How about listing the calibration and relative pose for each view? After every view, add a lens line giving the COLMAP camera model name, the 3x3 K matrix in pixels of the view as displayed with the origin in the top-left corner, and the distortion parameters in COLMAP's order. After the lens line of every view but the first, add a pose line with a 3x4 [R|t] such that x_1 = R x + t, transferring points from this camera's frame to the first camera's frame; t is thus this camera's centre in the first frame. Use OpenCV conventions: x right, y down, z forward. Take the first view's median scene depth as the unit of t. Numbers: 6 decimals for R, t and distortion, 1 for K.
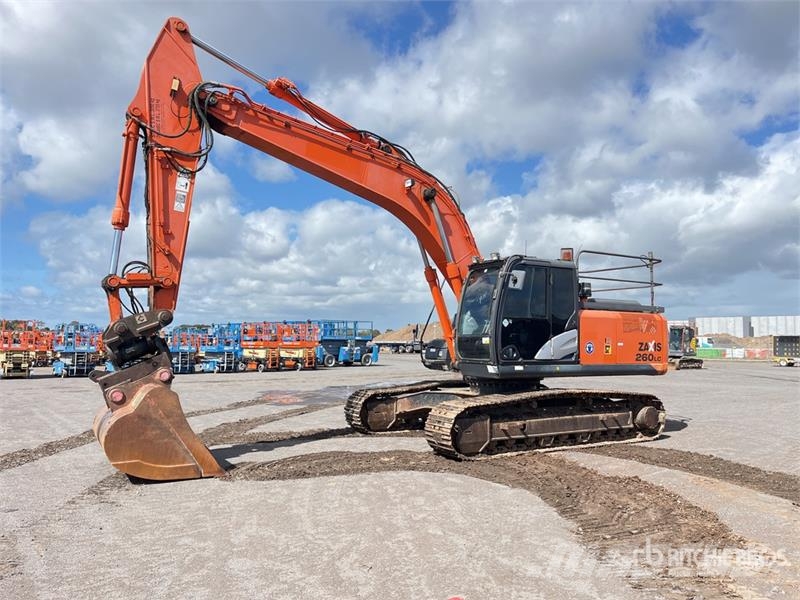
lens RADIAL K [[607.2, 0, 403.7], [0, 607.2, 306.4], [0, 0, 1]] dist [0.071092, -0.093560]
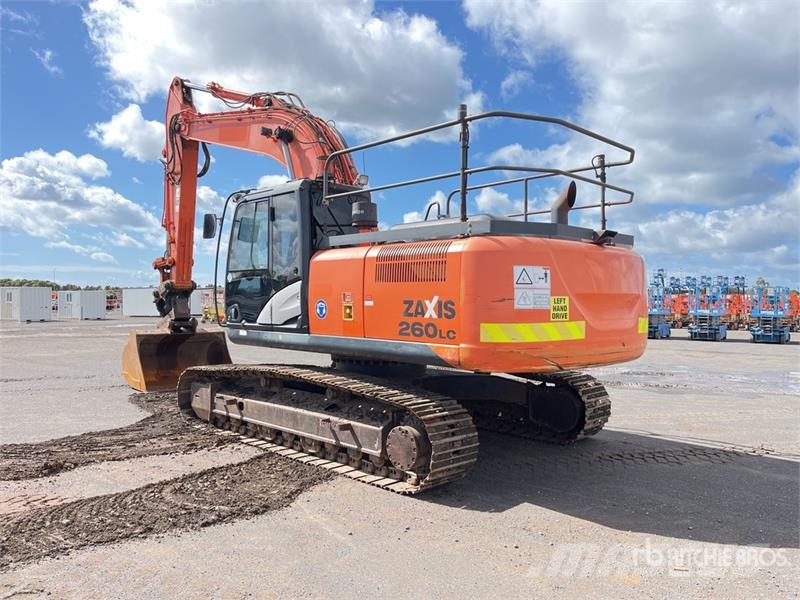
lens RADIAL K [[608.3, 0, 398.5], [0, 608.3, 305.2], [0, 0, 1]] dist [0.078395, -0.101596]
pose [[0.234897, 0.000596, -0.972020, 0.971497], [0.054480, 0.998420, 0.013778, 0.061542], [0.970492, -0.056192, 0.234493, 0.962134]]
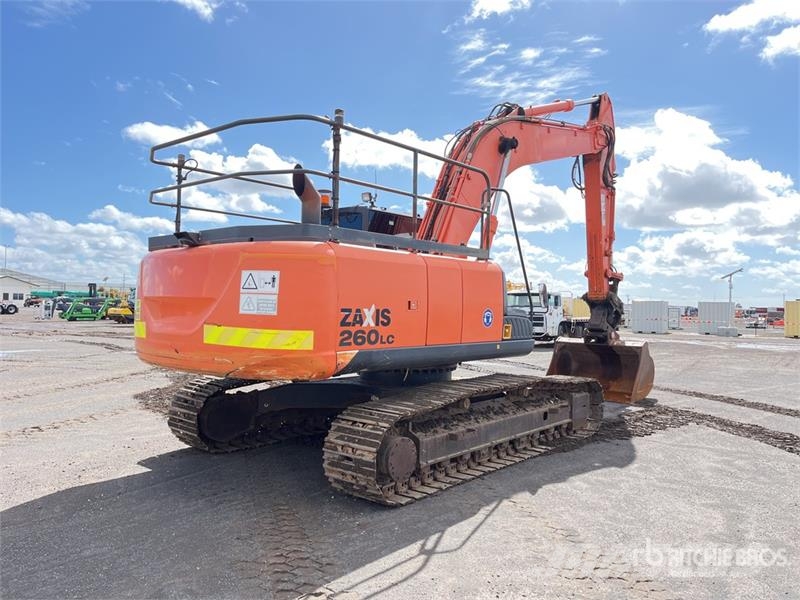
lens RADIAL K [[607.2, 0, 403.7], [0, 607.2, 306.4], [0, 0, 1]] dist [0.071092, -0.093560]
pose [[-0.944674, -0.026253, -0.326960, 0.435040], [-0.008790, 0.998460, -0.054776, 0.105641], [0.327894, -0.048871, -0.943450, 1.871419]]
